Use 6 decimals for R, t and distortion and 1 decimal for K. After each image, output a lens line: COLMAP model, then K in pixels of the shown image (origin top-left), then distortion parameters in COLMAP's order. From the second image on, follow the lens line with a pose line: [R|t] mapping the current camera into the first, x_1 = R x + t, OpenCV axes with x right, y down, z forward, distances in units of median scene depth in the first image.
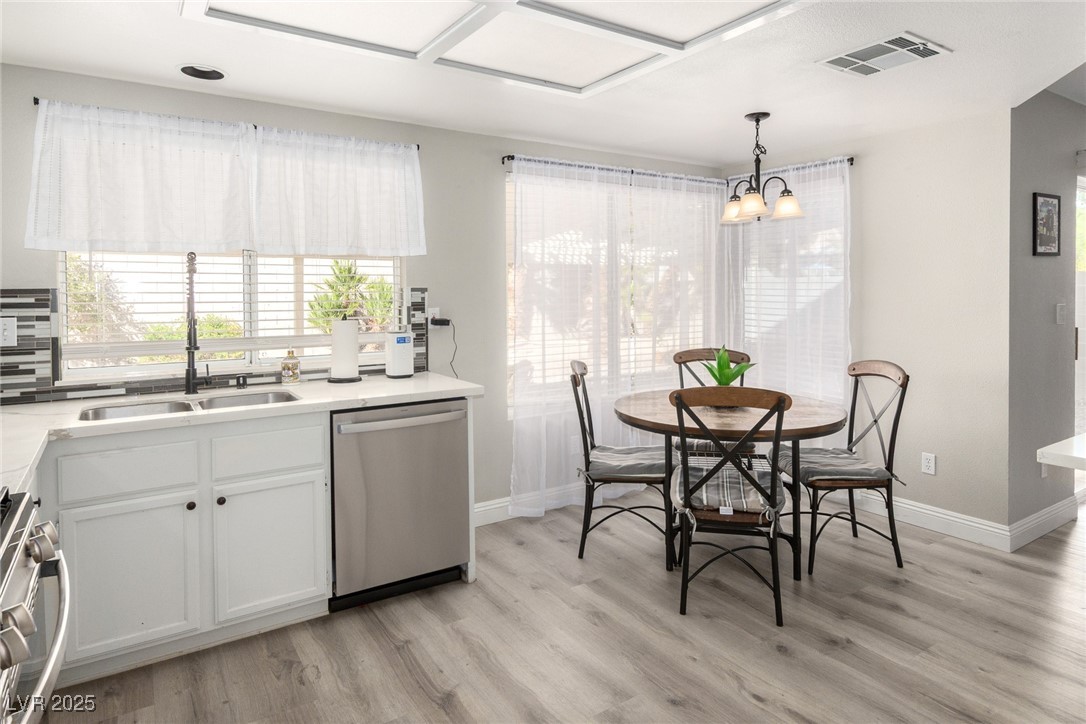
lens RADIAL K [[638.0, 0, 545.0], [0, 638.0, 293.8], [0, 0, 1]] dist [-0.000267, 0.000750]
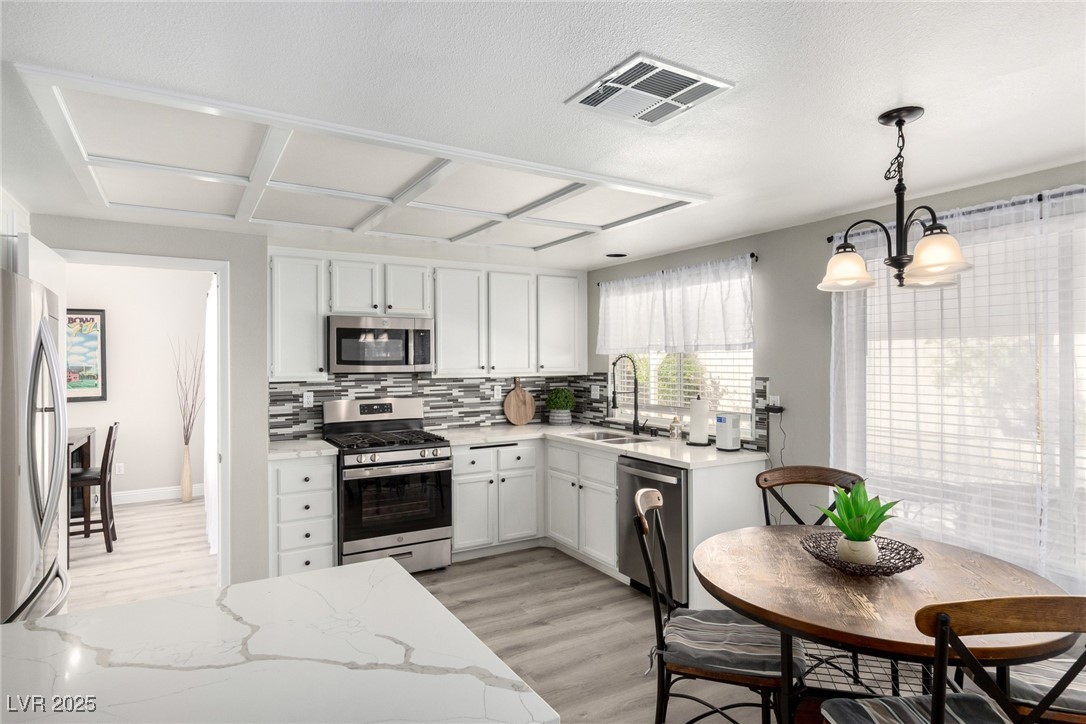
lens RADIAL K [[592.1, 0, 540.6], [0, 592.1, 359.4], [0, 0, 1]] dist [0.002241, -0.000468]
pose [[-0.040414, -0.002470, -0.999180, 0.941177], [-0.014964, 0.999886, -0.001867, -0.035788], [0.999071, 0.014876, -0.040446, 0.706778]]
